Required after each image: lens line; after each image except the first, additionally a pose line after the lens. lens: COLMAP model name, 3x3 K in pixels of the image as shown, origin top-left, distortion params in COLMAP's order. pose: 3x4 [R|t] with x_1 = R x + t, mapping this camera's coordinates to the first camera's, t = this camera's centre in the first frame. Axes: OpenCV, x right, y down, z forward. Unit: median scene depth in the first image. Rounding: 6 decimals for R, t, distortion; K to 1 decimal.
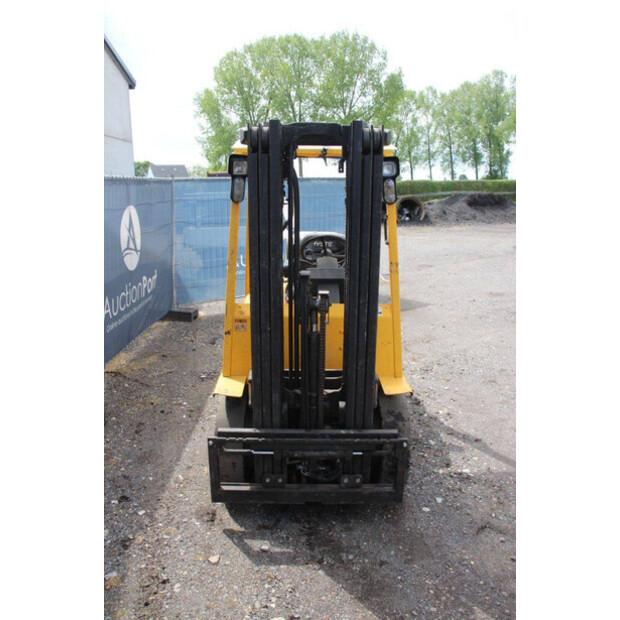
lens RADIAL K [[524.9, 0, 310.0], [0, 524.9, 310.0], [0, 0, 1]] dist [-0.174918, 0.173139]
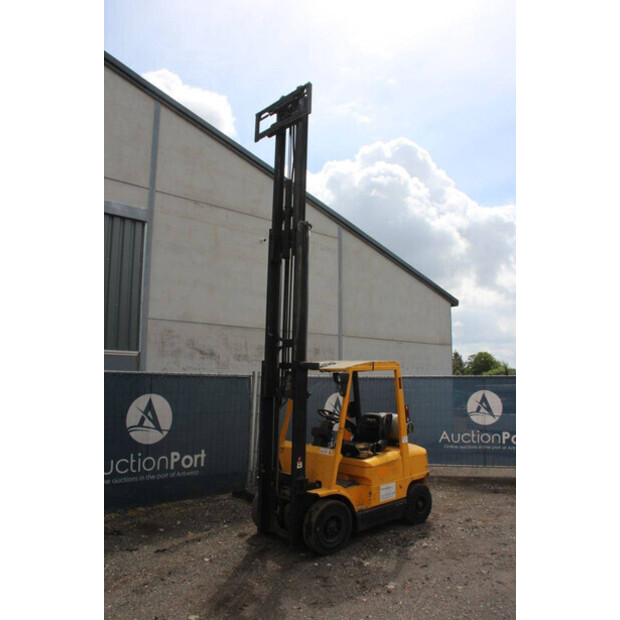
lens RADIAL K [[504.6, 0, 310.0], [0, 504.6, 310.0], [0, 0, 1]] dist [-0.177767, 0.146521]
pose [[0.656961, -0.088099, -0.748759, 1.624814], [-0.185918, 0.943547, -0.274142, 0.025923], [0.730641, 0.319309, 0.603495, -0.324645]]
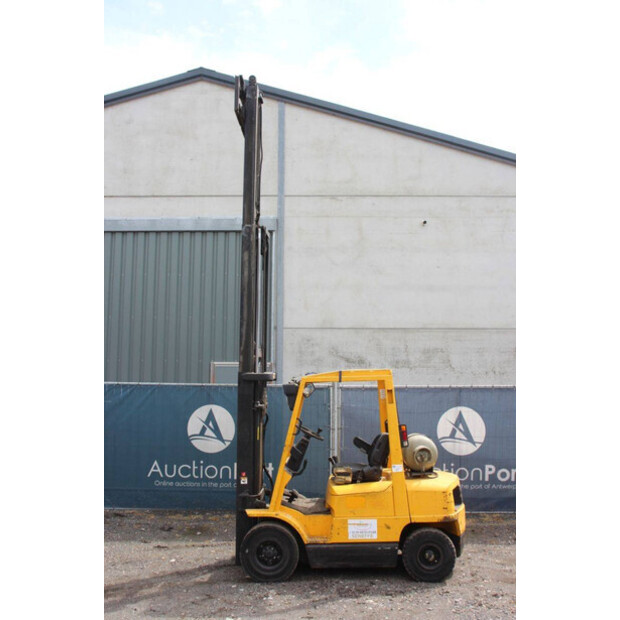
lens RADIAL K [[621.9, 0, 310.0], [0, 621.9, 310.0], [0, 0, 1]] dist [-0.116543, 0.182204]
pose [[-0.038960, -0.107099, -0.993485, 2.438472], [-0.231647, 0.968122, -0.095281, -0.377760], [0.972019, 0.226426, -0.062527, 1.221111]]
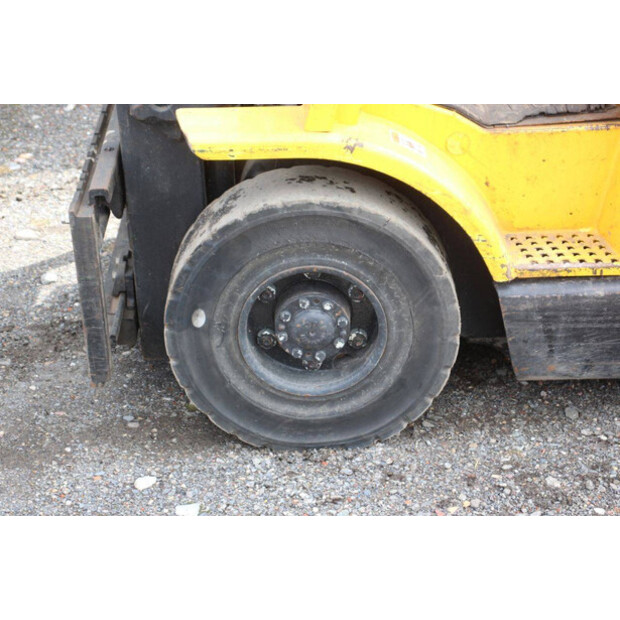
lens RADIAL K [[1459.5, 0, 310.0], [0, 1459.5, 310.0], [0, 0, 1]] dist [0.439433, 0.004250]
pose [[-0.003149, 0.466726, -0.884396, 1.106891], [-0.224752, 0.861444, 0.455413, -0.198023], [0.974411, 0.200204, 0.102184, 1.030976]]
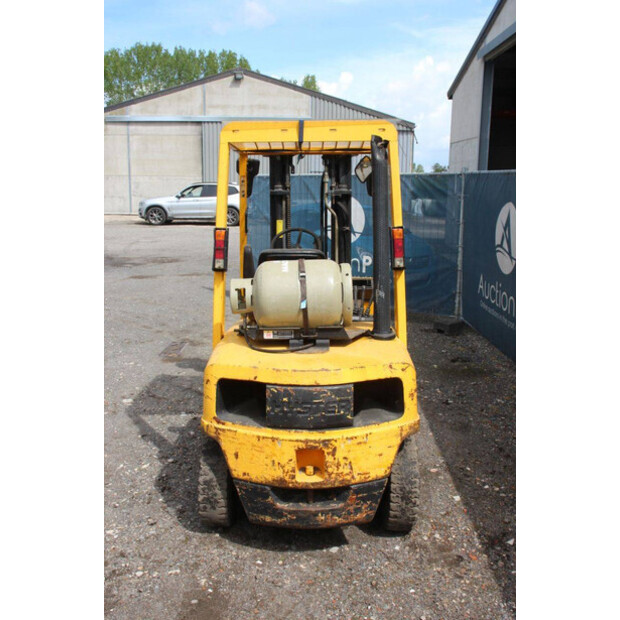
lens RADIAL K [[621.9, 0, 310.0], [0, 621.9, 310.0], [0, 0, 1]] dist [-0.116543, 0.182204]
pose [[-0.999929, -0.004167, 0.011136, -0.014732], [0.000900, 0.907382, 0.420306, -0.619205], [-0.011856, 0.420286, -0.907314, 2.619505]]
